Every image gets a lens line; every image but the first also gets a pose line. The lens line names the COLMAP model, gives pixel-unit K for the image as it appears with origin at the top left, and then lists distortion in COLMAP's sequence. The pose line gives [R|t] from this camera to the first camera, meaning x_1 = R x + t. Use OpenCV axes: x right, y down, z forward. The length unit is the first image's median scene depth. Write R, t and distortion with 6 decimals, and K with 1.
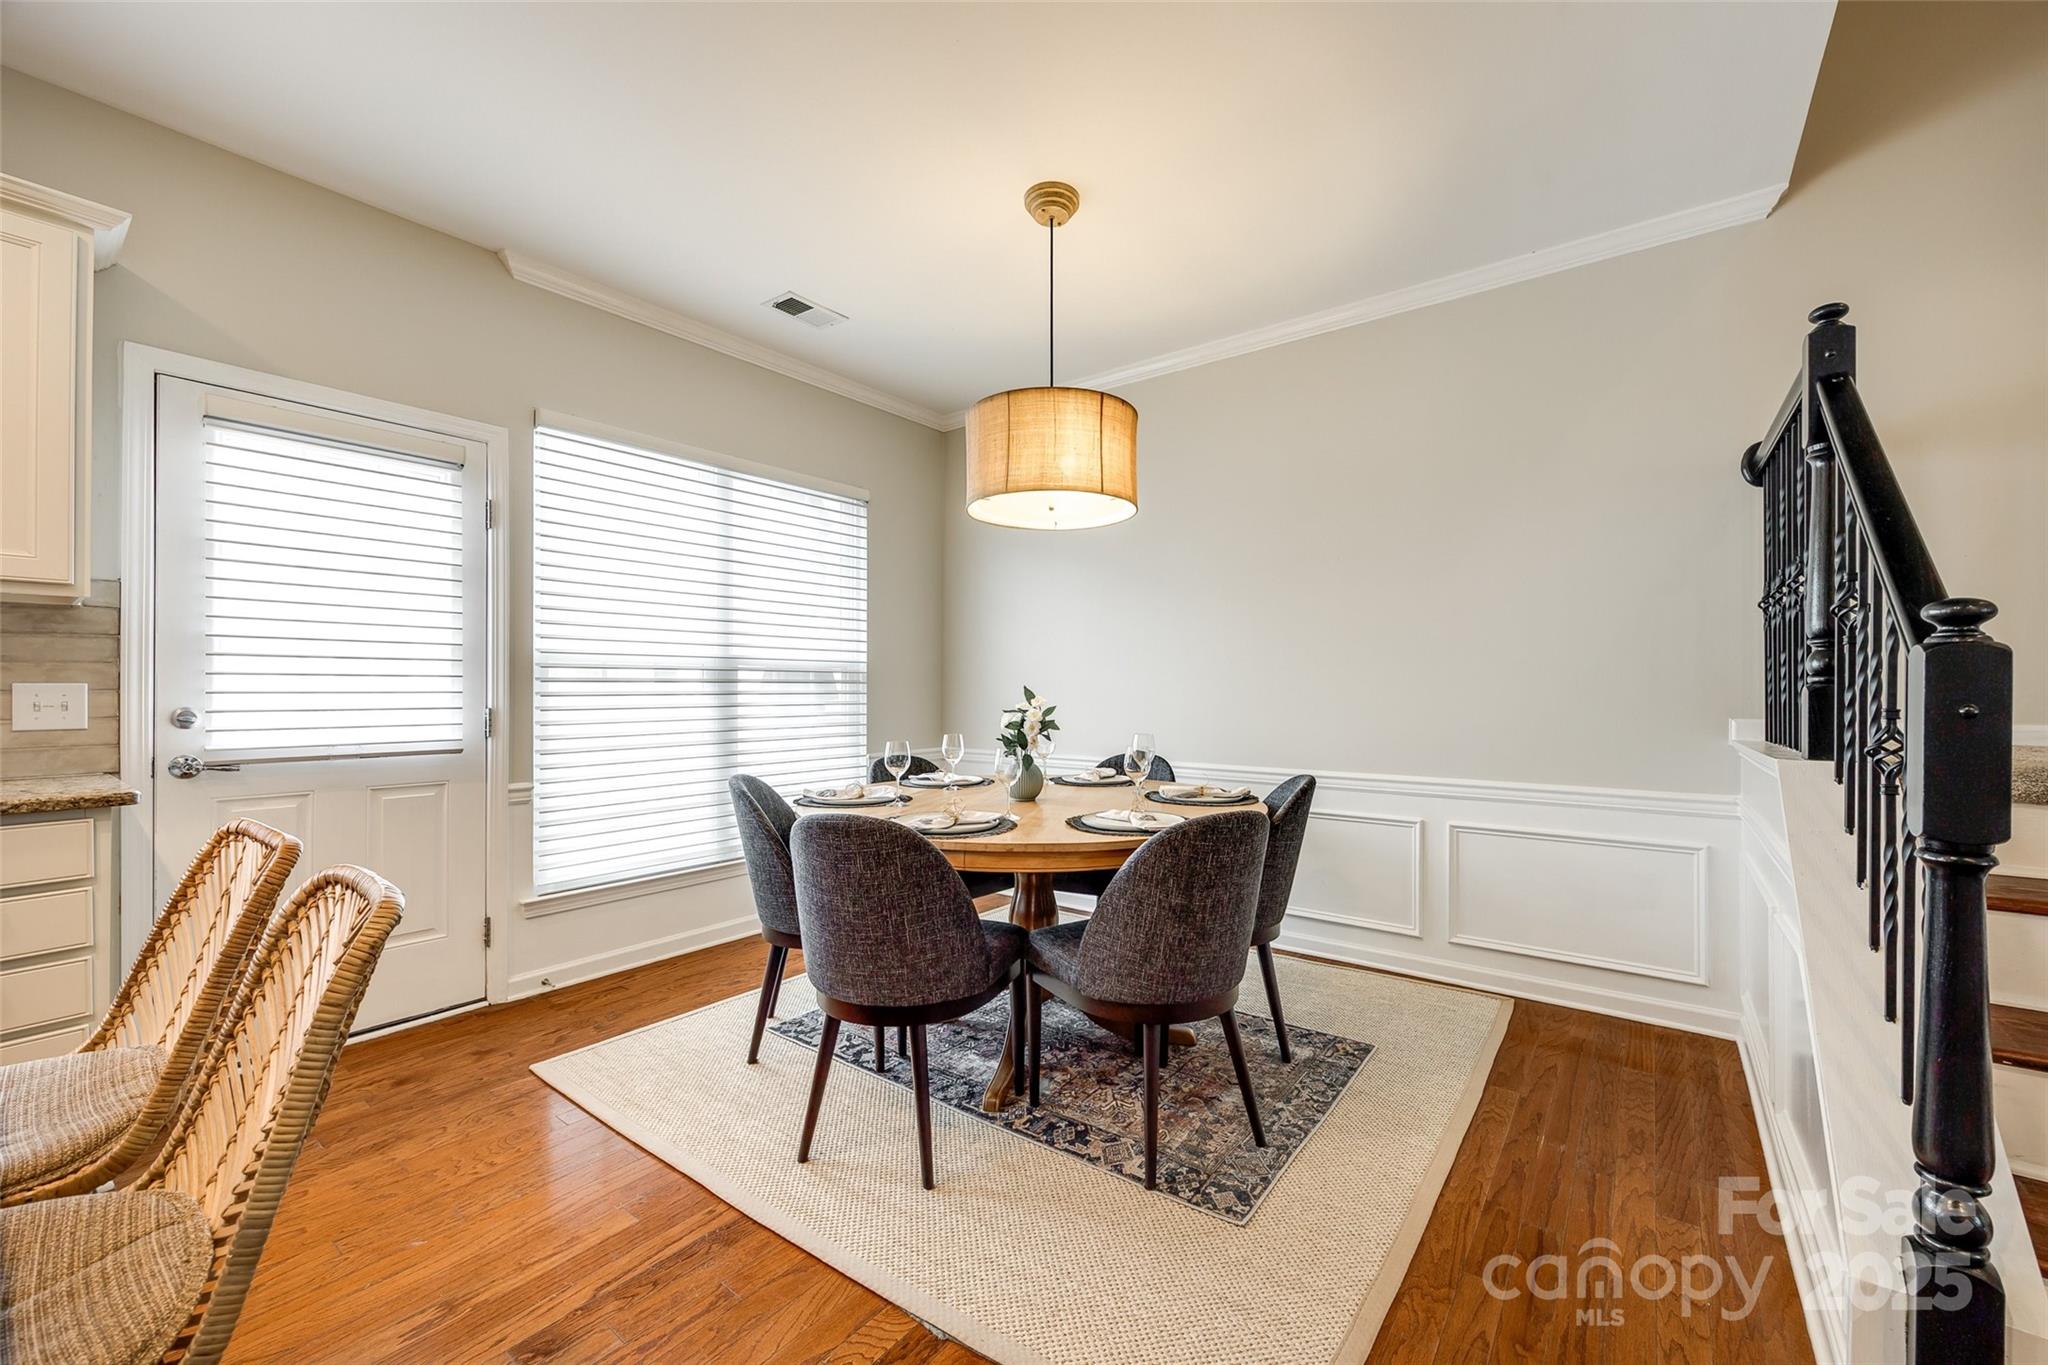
lens RADIAL K [[825.2, 0, 1024.2], [0, 825.2, 691.0], [0, 0, 1]] dist [0.001118, 0.000052]
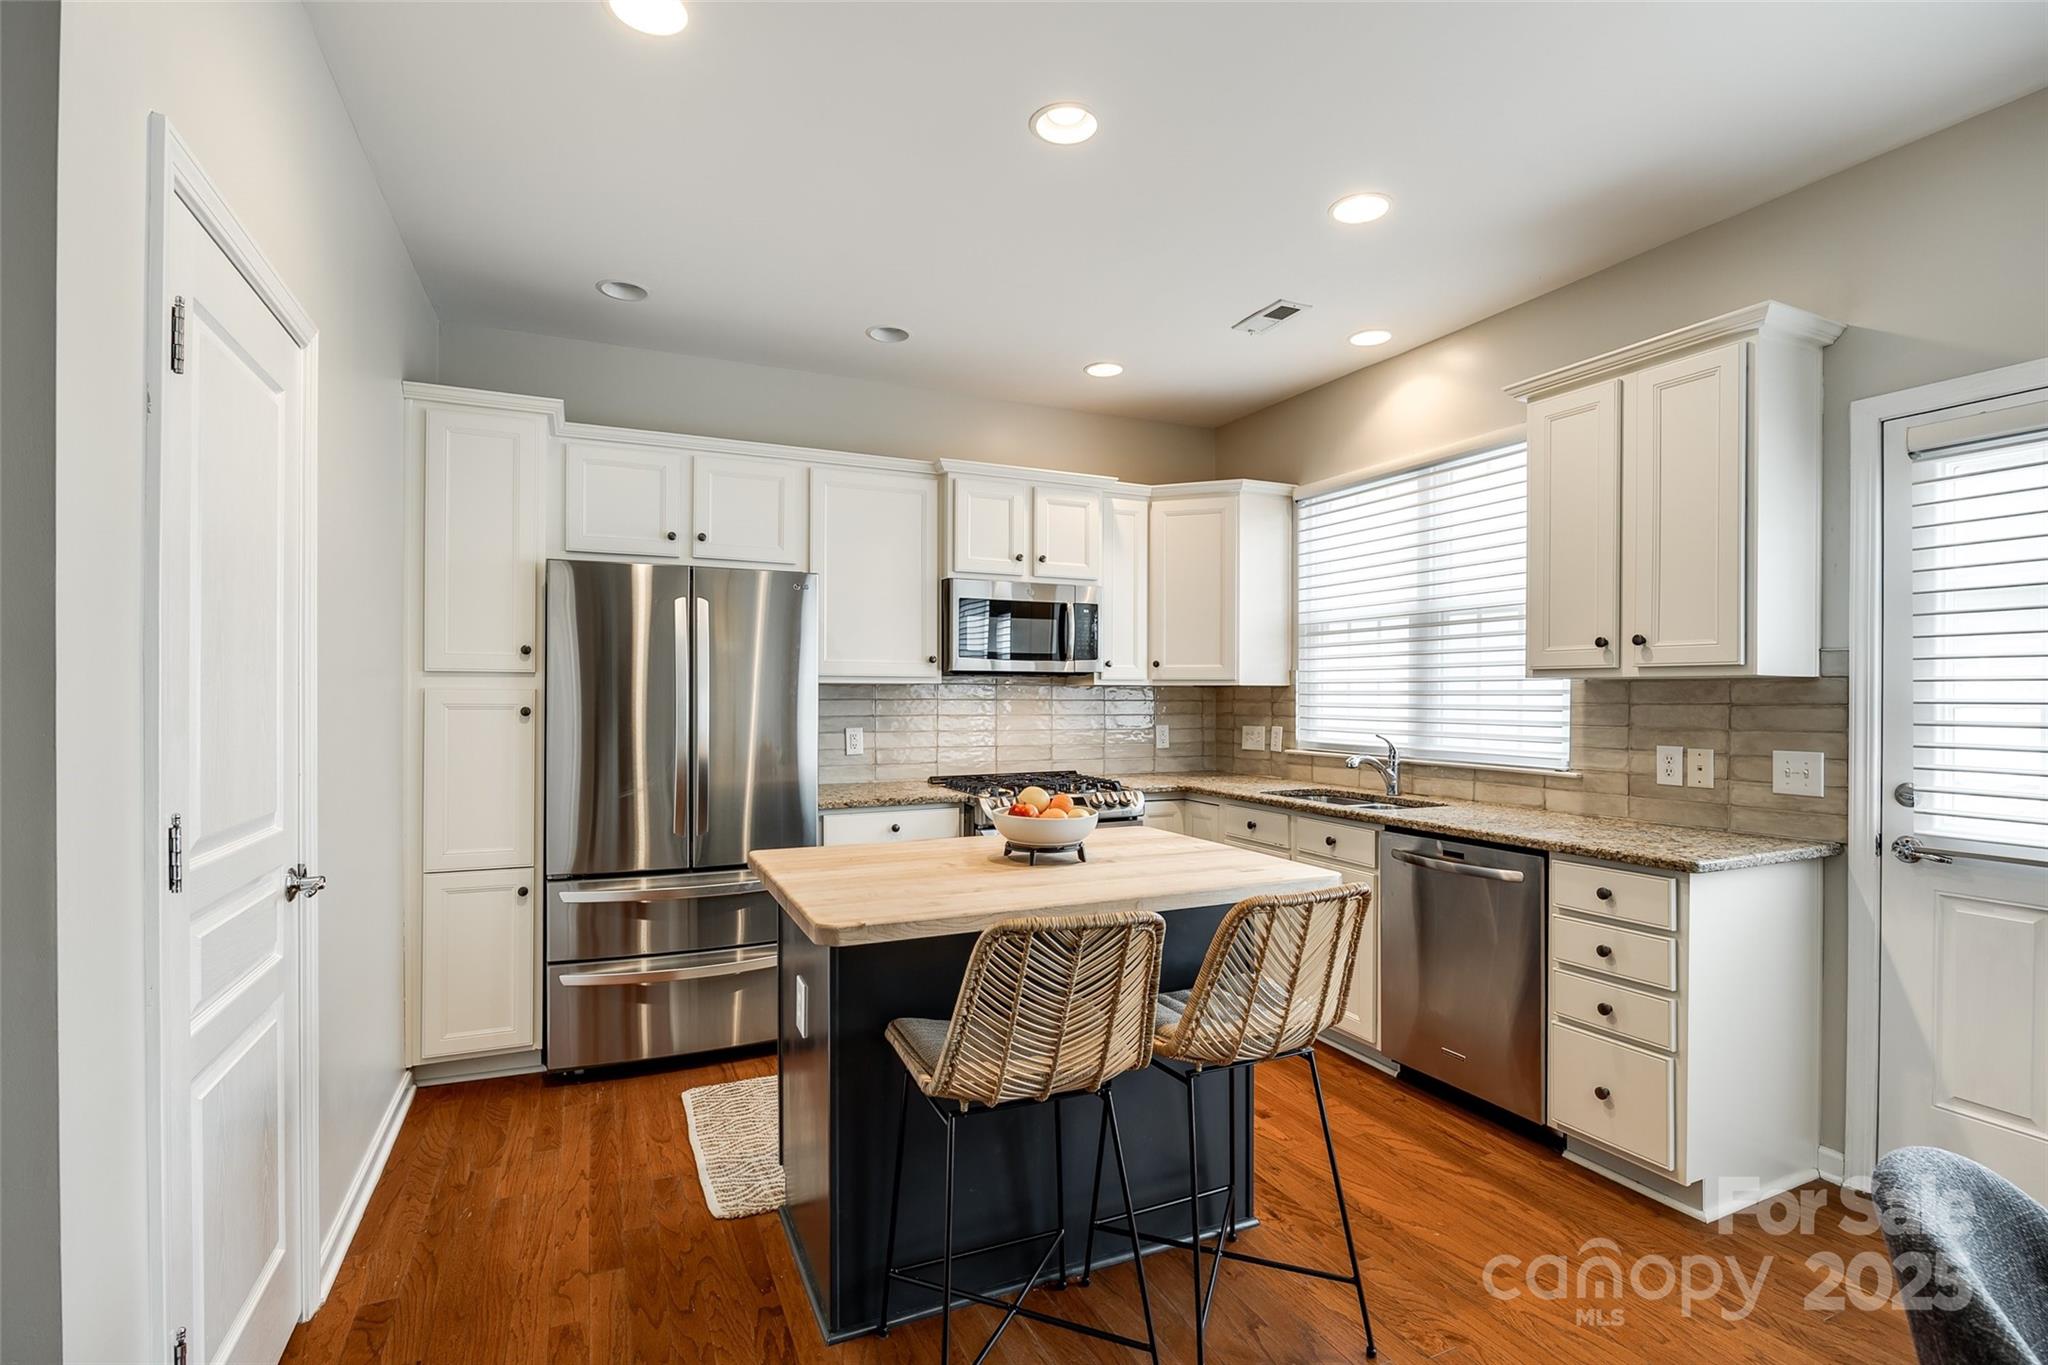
lens RADIAL K [[948.9, 0, 1037.6], [0, 948.9, 689.4], [0, 0, 1]] dist [-0.014600, 0.000050]
pose [[-0.476514, -0.001611, -0.879165, 0.252342], [-0.001656, 0.999998, -0.000935, -0.061073], [0.879165, 0.001011, -0.476516, 0.505276]]
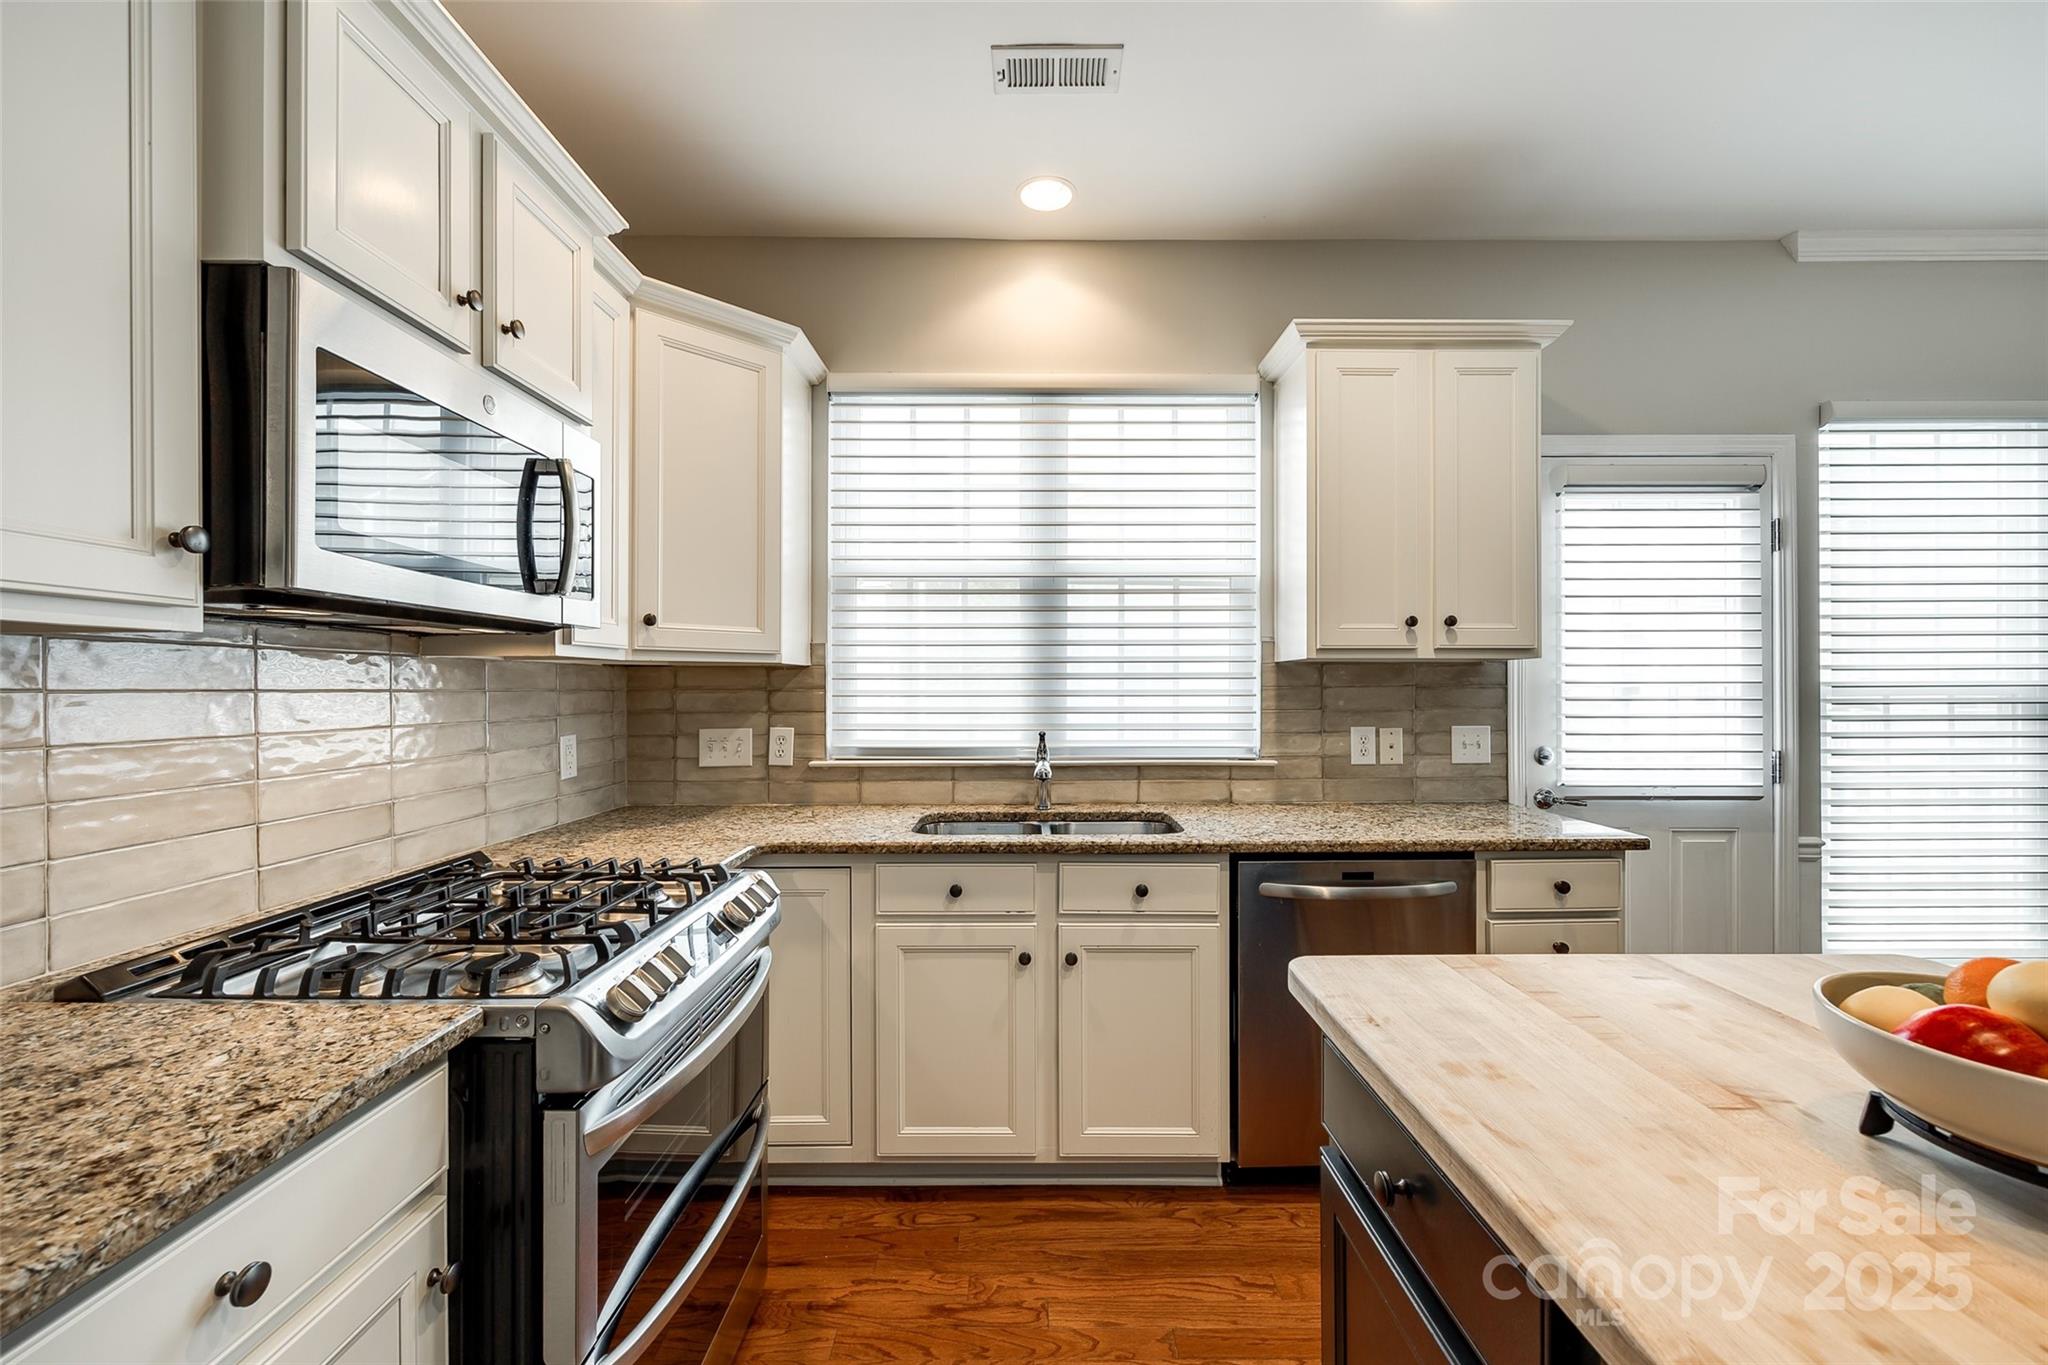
lens RADIAL K [[825.2, 0, 1028.7], [0, 825.2, 685.0], [0, 0, 1]] dist [0.001118, 0.000052]
pose [[0.596605, 0.002949, -0.802529, -0.409444], [-0.001491, 0.999996, 0.002566, -0.051189], [0.802533, -0.000334, 0.596607, -0.188659]]
